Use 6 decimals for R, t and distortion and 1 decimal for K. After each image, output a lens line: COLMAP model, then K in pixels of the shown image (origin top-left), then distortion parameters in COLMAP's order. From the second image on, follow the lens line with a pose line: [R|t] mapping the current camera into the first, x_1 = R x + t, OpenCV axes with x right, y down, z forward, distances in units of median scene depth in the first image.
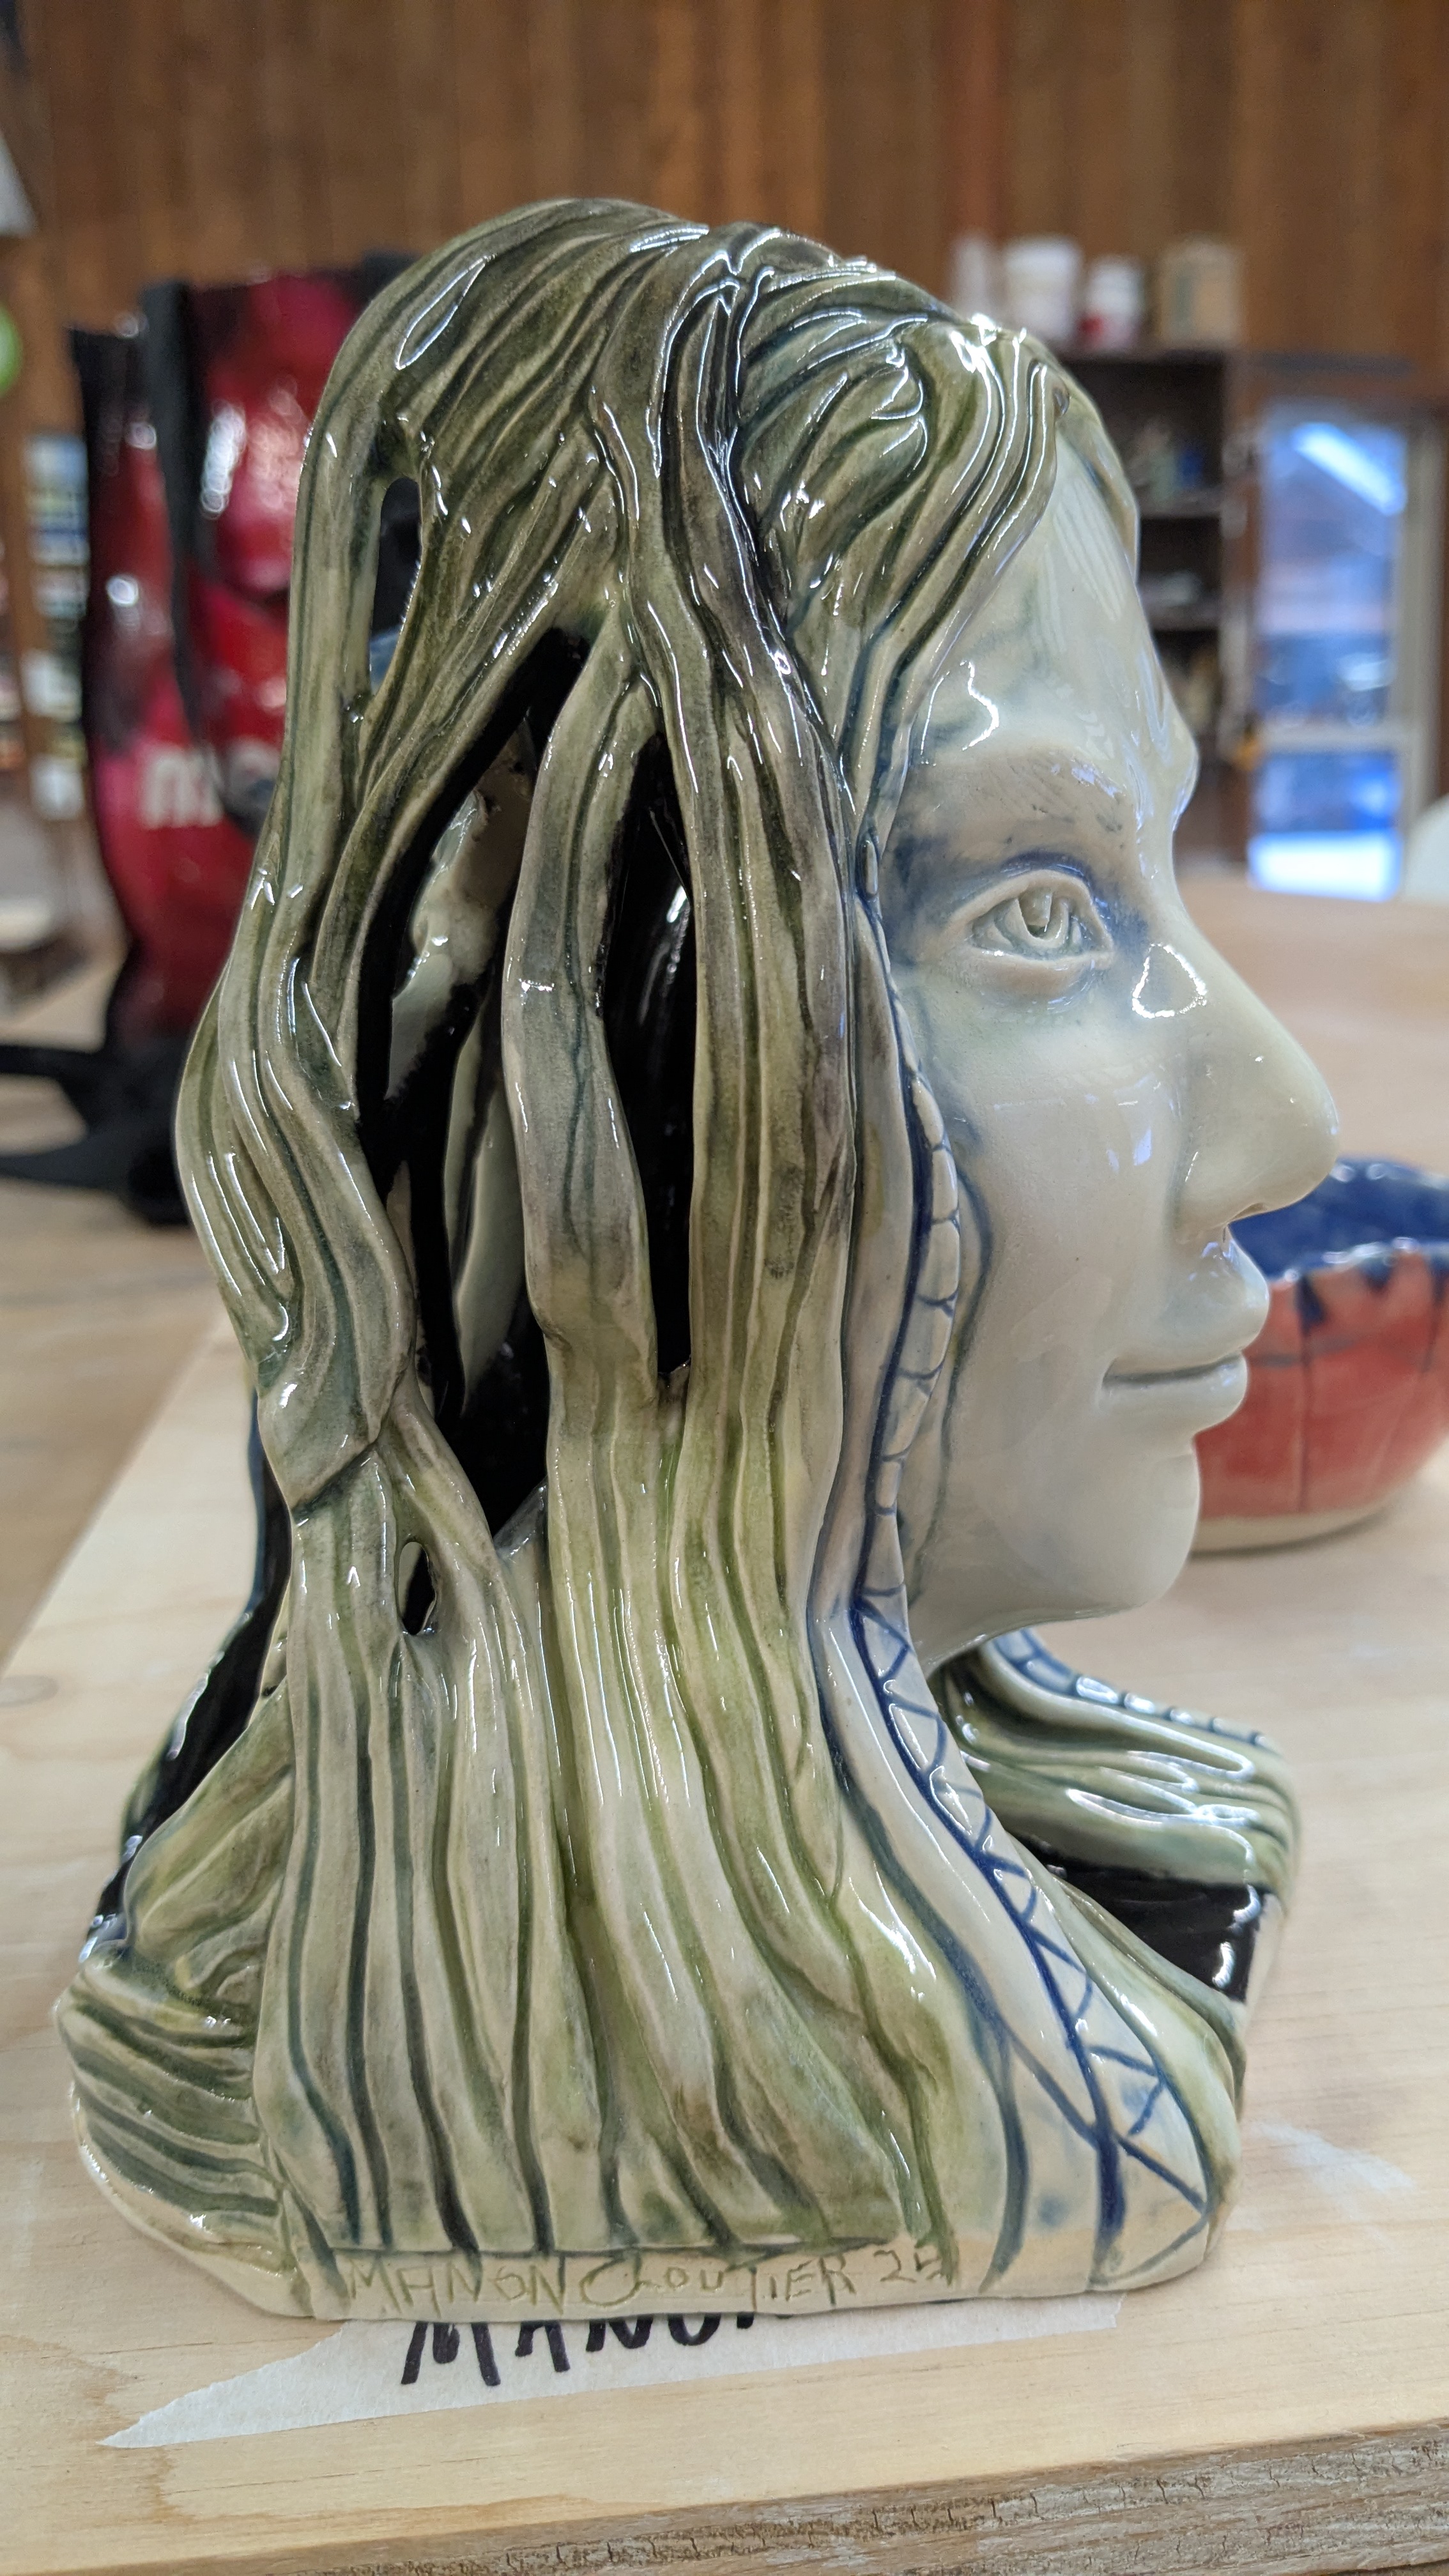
lens RADIAL K [[2032.5, 0, 712.7], [0, 2032.5, 1271.7], [0, 0, 1]] dist [0.016938, -0.060639]
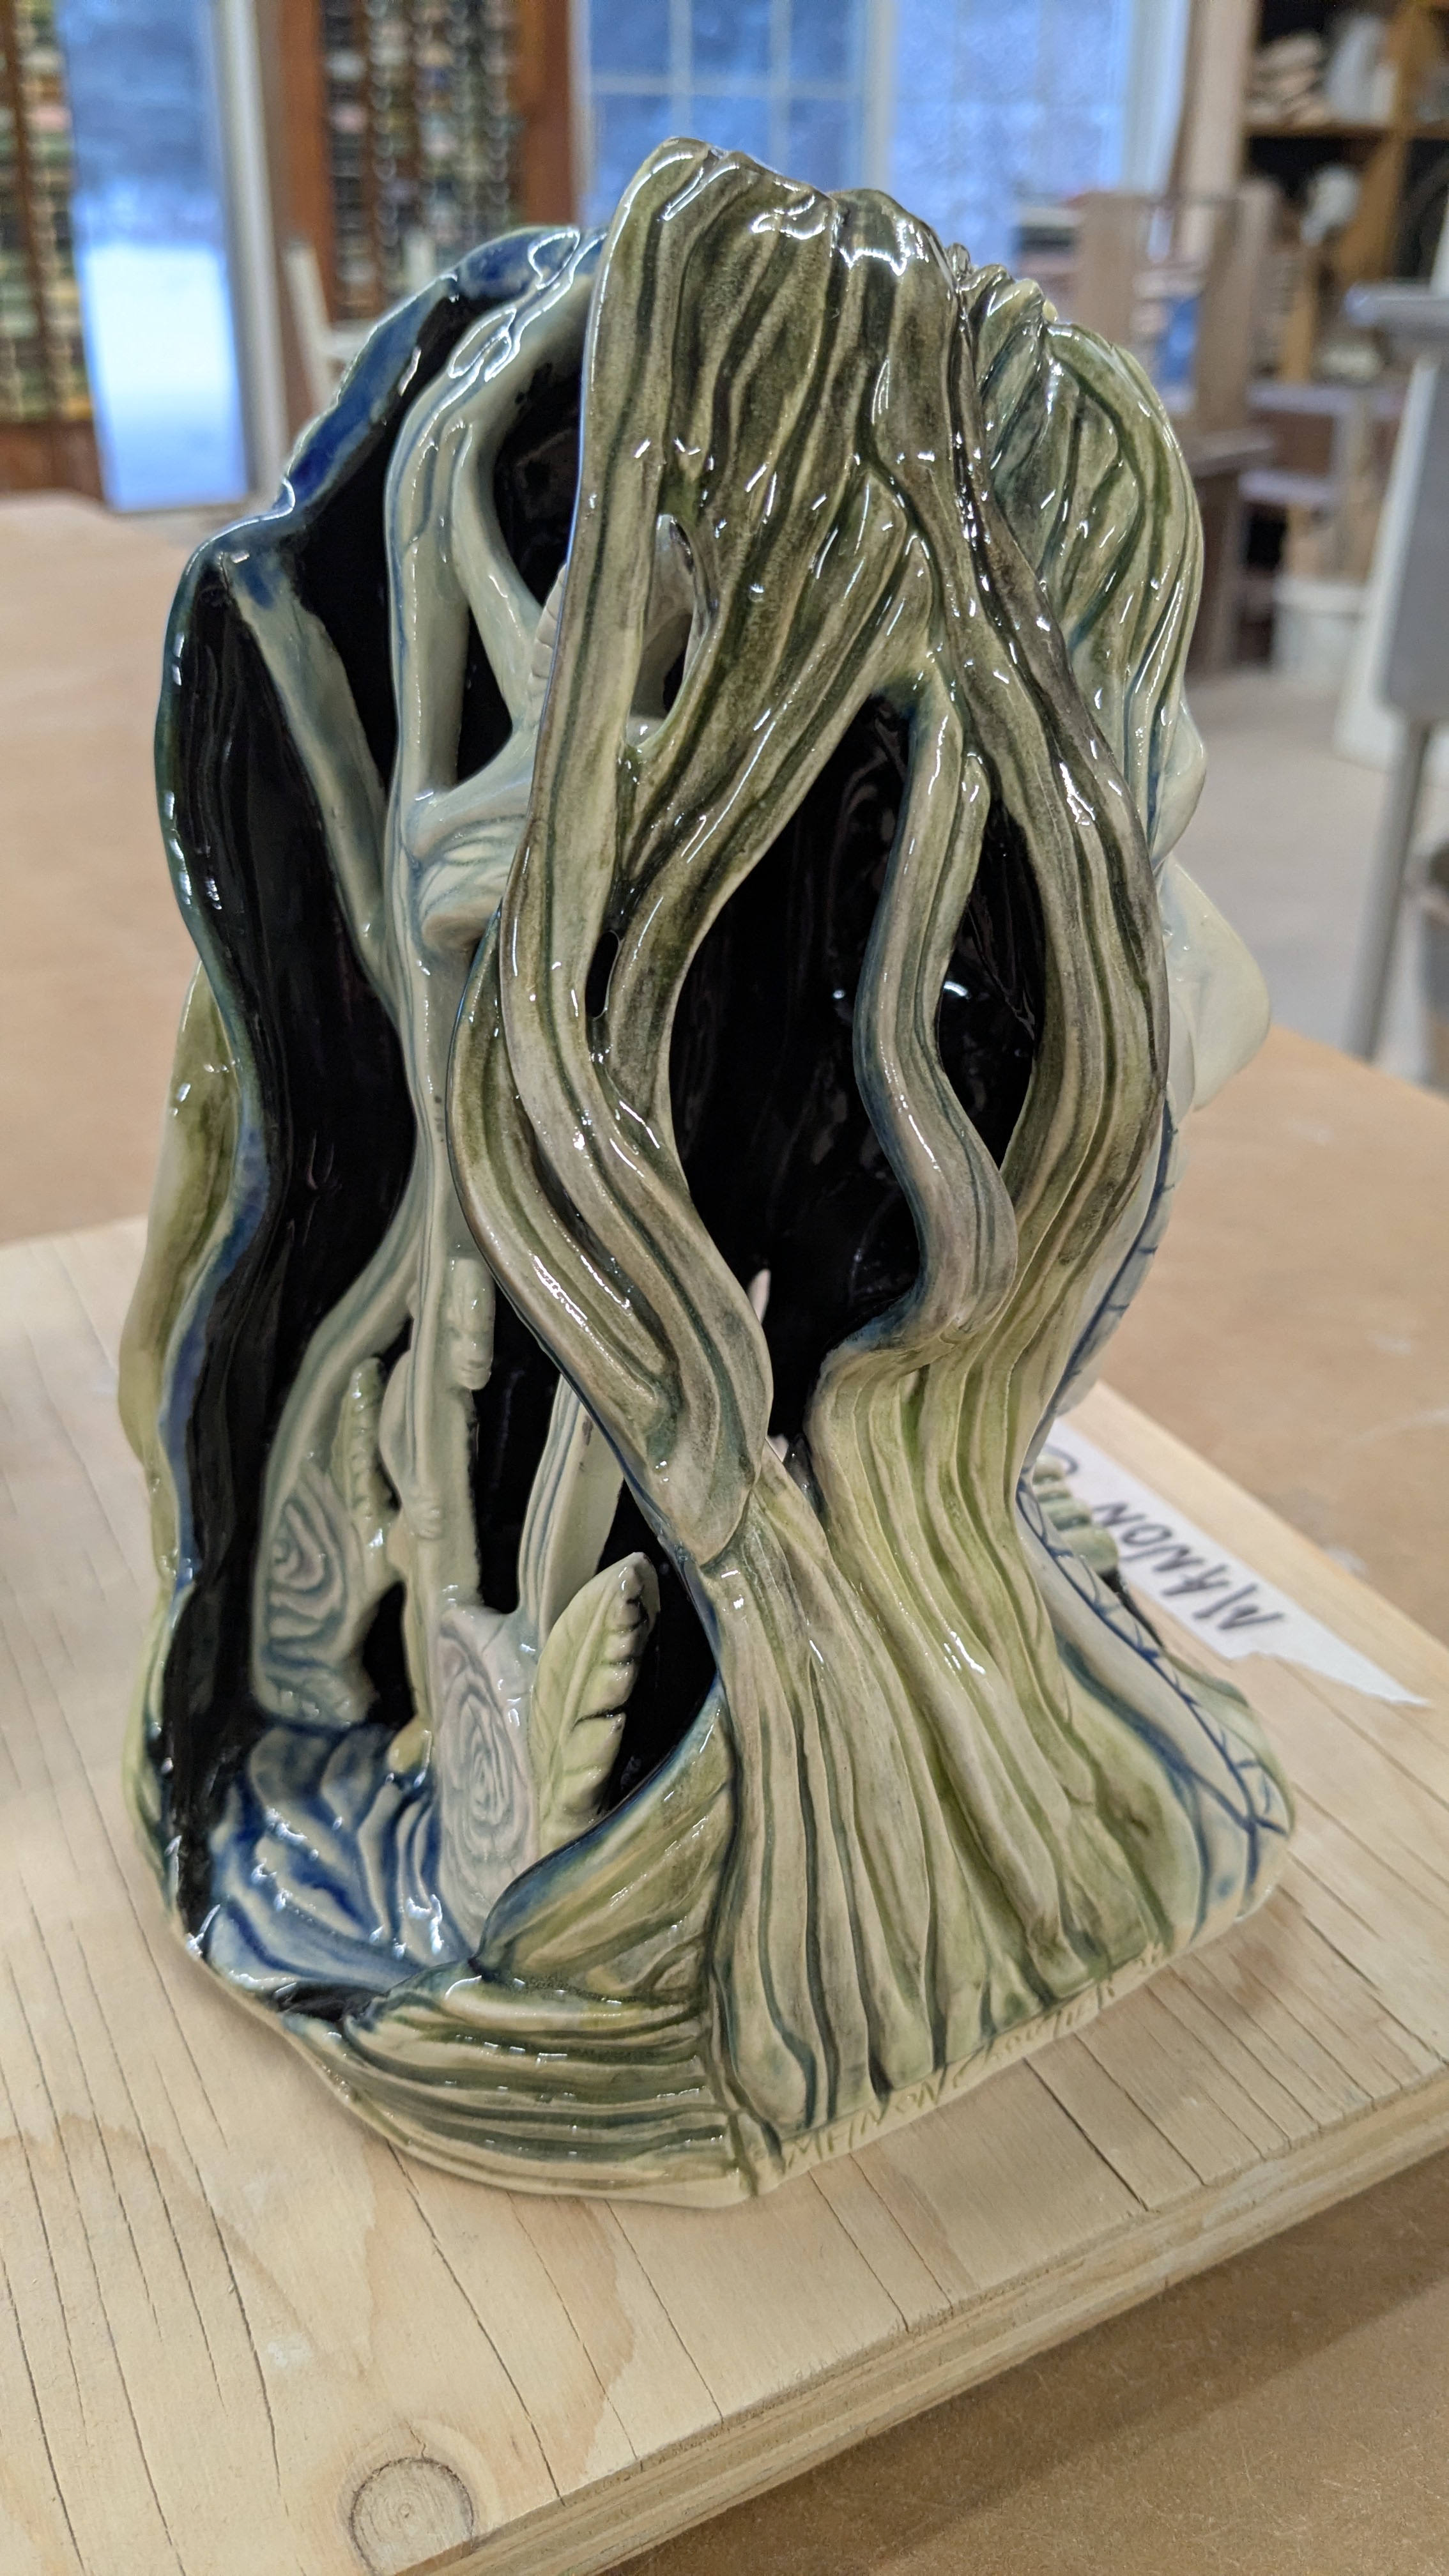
lens RADIAL K [[2015.8, 0, 724.5], [0, 2015.8, 1288.0], [0, 0, 1]] dist [0.030462, -0.070885]
pose [[0.848454, -0.220566, 0.481119, -0.671156], [0.095385, 0.957866, 0.270915, -0.305909], [-0.520602, -0.183967, 0.833744, 0.144295]]
